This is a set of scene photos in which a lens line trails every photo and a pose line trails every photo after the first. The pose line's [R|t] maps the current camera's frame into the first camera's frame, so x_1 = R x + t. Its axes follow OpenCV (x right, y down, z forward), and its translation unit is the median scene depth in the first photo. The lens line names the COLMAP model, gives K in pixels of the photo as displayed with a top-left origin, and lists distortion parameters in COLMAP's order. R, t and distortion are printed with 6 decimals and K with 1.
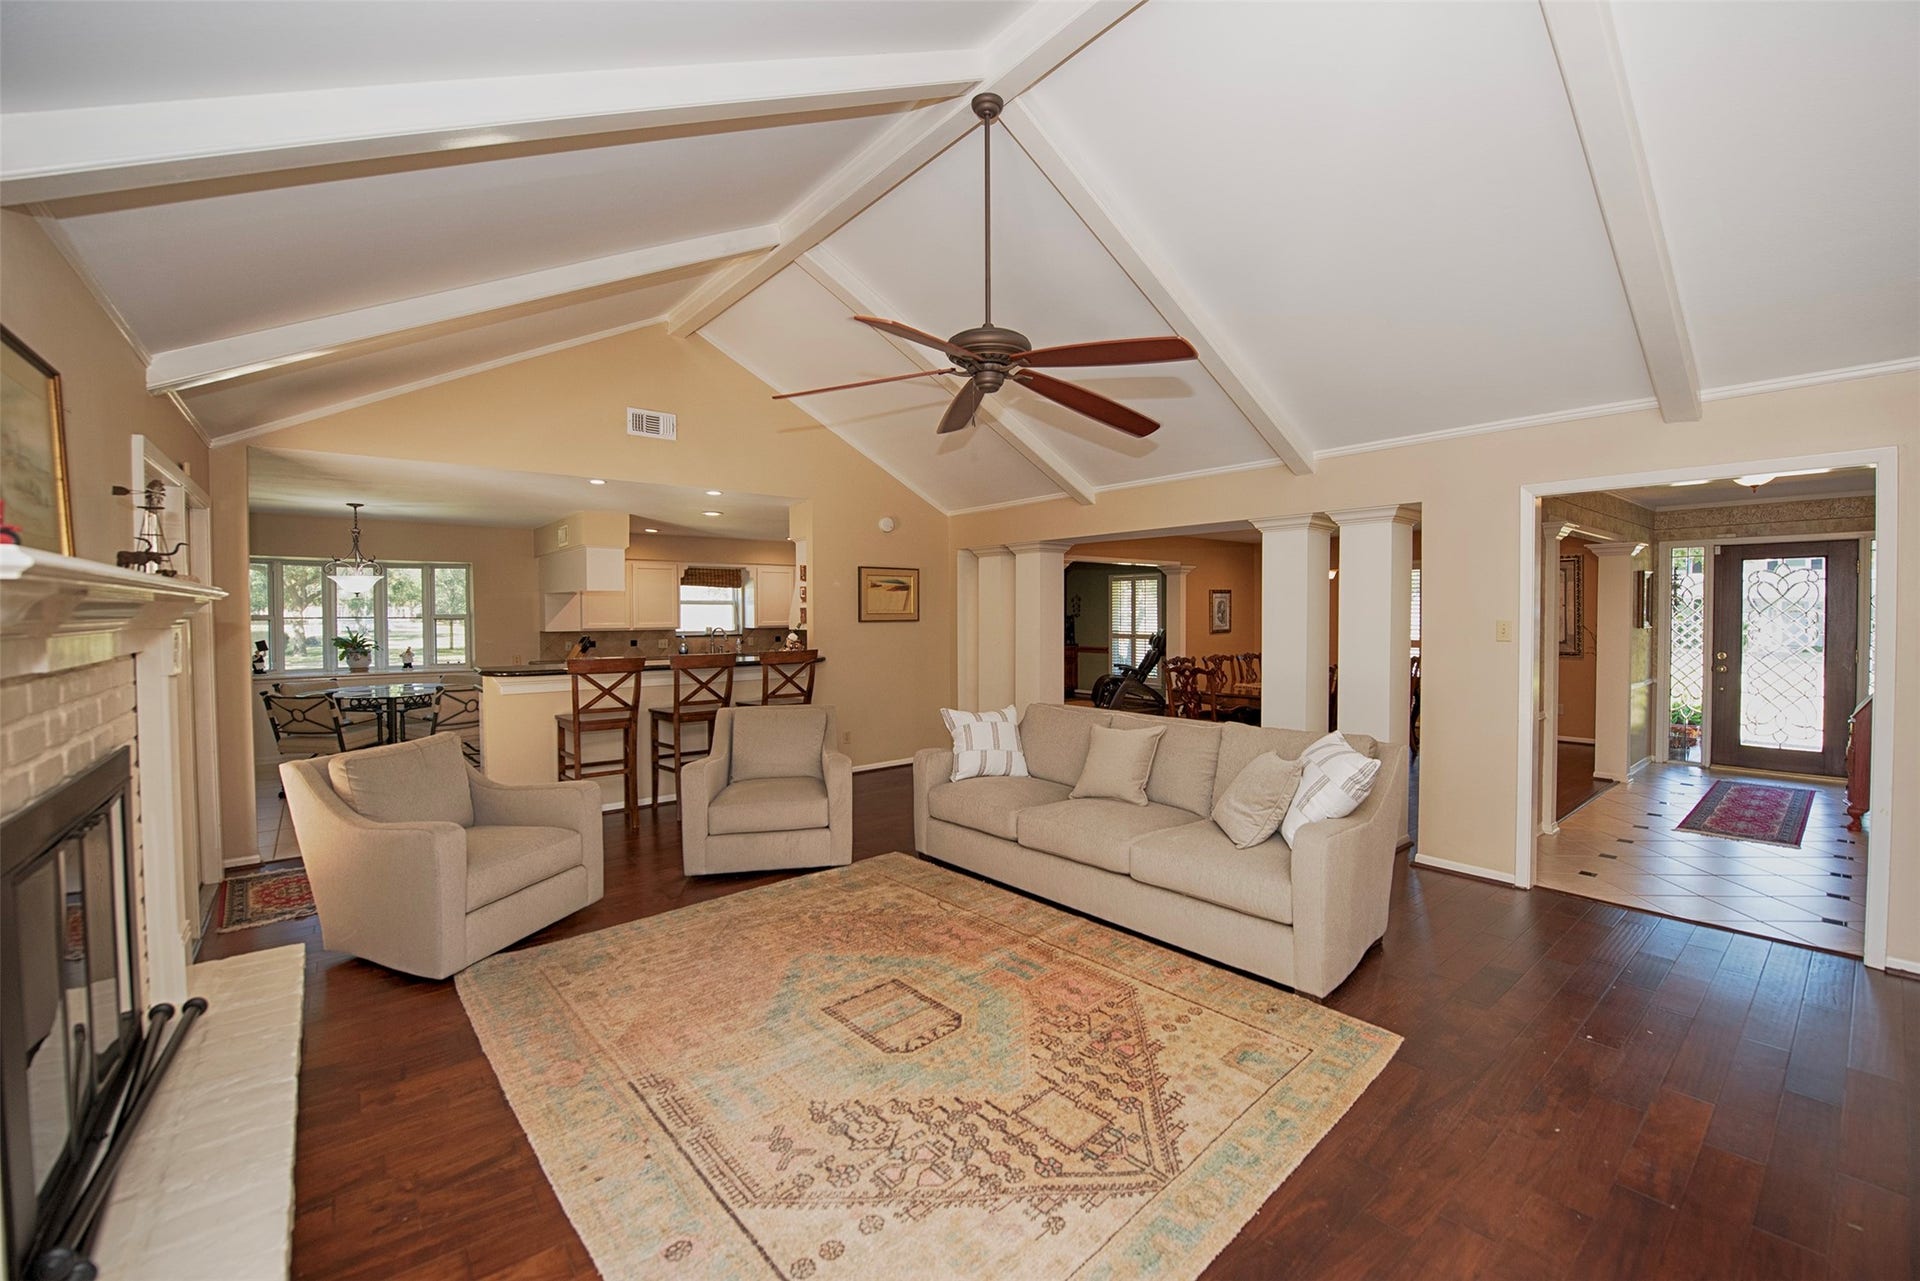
lens RADIAL K [[784.0, 0, 981.1], [0, 784.0, 629.9], [0, 0, 1]] dist [-0.001126, -0.007984]
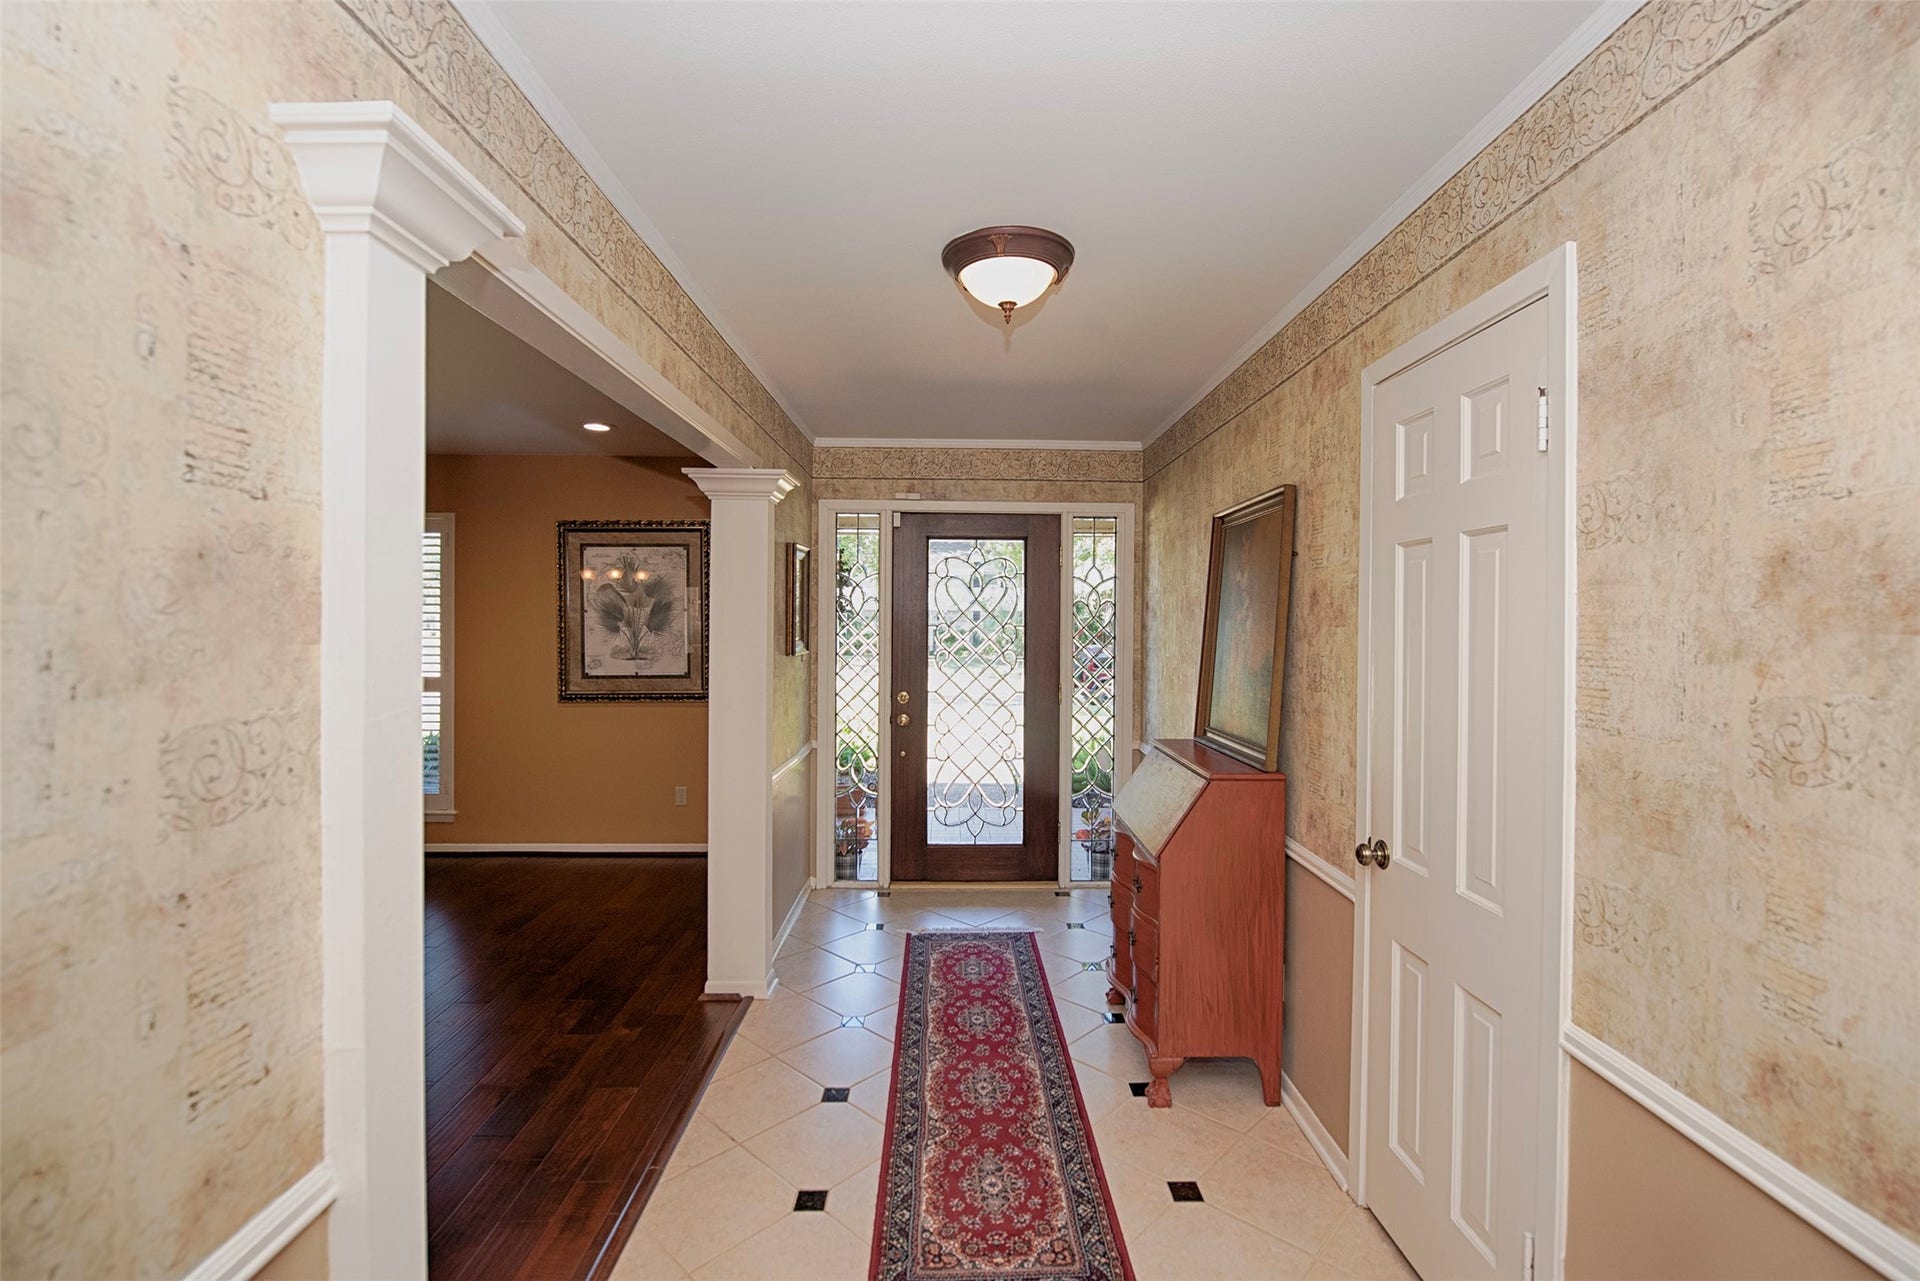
lens RADIAL K [[784.0, 0, 981.1], [0, 784.0, 629.9], [0, 0, 1]] dist [-0.001126, -0.007984]
pose [[0.618549, -0.004597, 0.785733, 0.551262], [0.004797, 0.999986, 0.002074, -0.020969], [-0.785732, 0.002487, 0.618562, 0.618993]]
